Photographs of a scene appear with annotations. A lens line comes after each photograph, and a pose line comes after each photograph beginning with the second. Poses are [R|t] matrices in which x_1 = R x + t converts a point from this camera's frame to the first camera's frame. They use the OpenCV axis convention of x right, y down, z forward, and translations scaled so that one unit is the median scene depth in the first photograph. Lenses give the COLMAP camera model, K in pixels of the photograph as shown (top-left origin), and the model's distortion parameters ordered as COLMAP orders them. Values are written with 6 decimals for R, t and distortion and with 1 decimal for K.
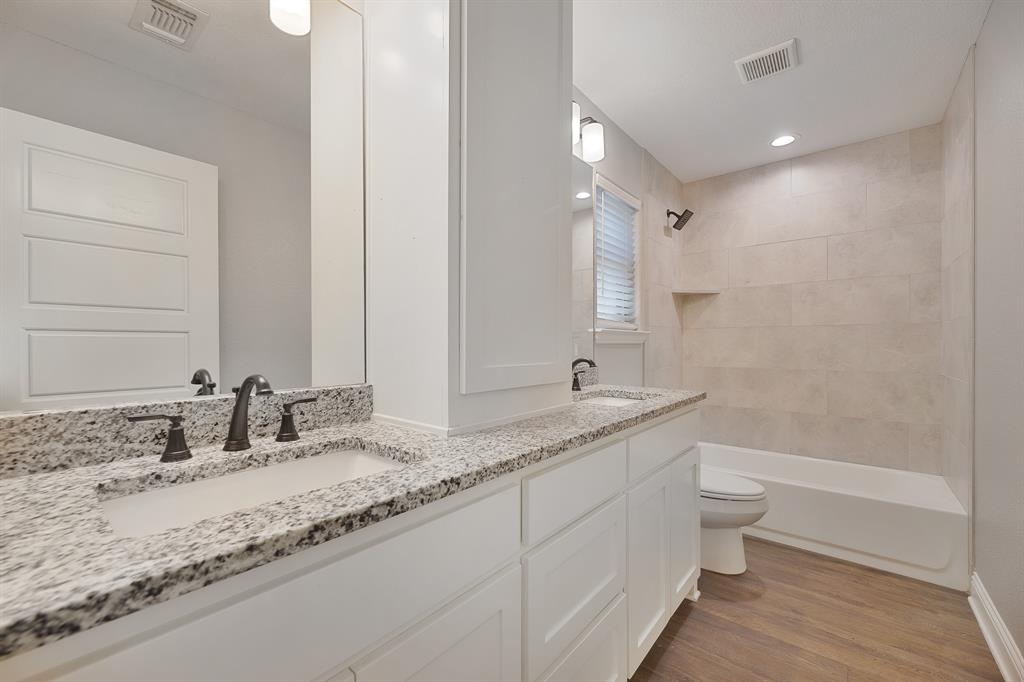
lens RADIAL K [[411.8, 0, 511.8], [0, 411.8, 344.0], [0, 0, 1]] dist [0.001515, -0.000955]
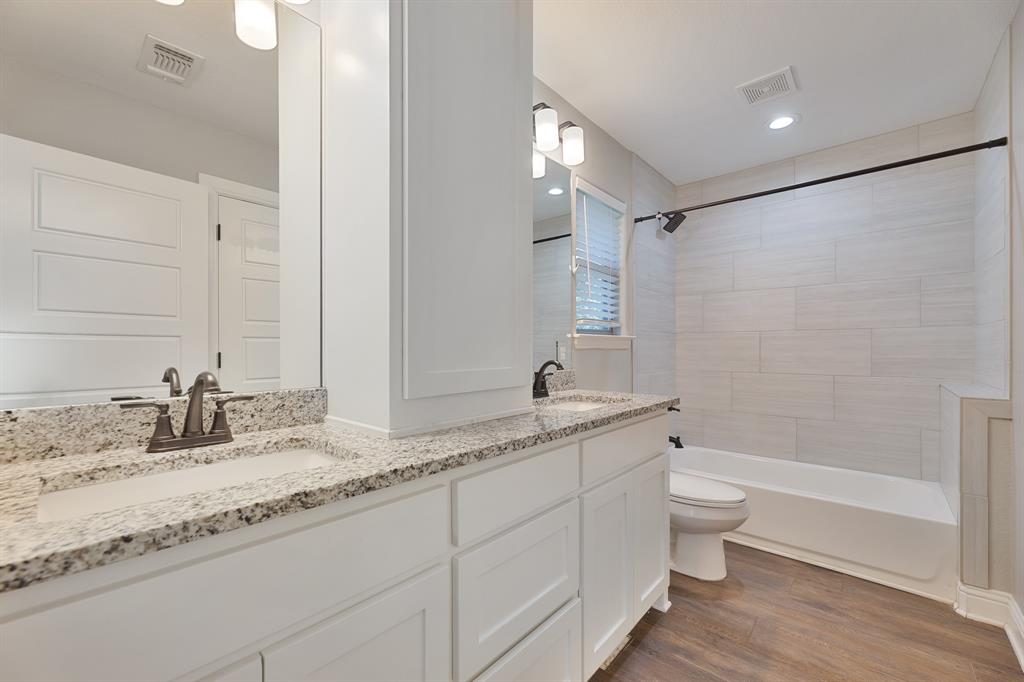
lens RADIAL K [[411.8, 0, 529.3], [0, 411.8, 349.7], [0, 0, 1]] dist [0.001515, -0.000955]
pose [[0.999259, -0.002301, -0.038428, 0.158813], [0.002344, 0.999997, 0.001079, 0.003809], [0.038426, -0.001168, 0.999261, -0.001254]]
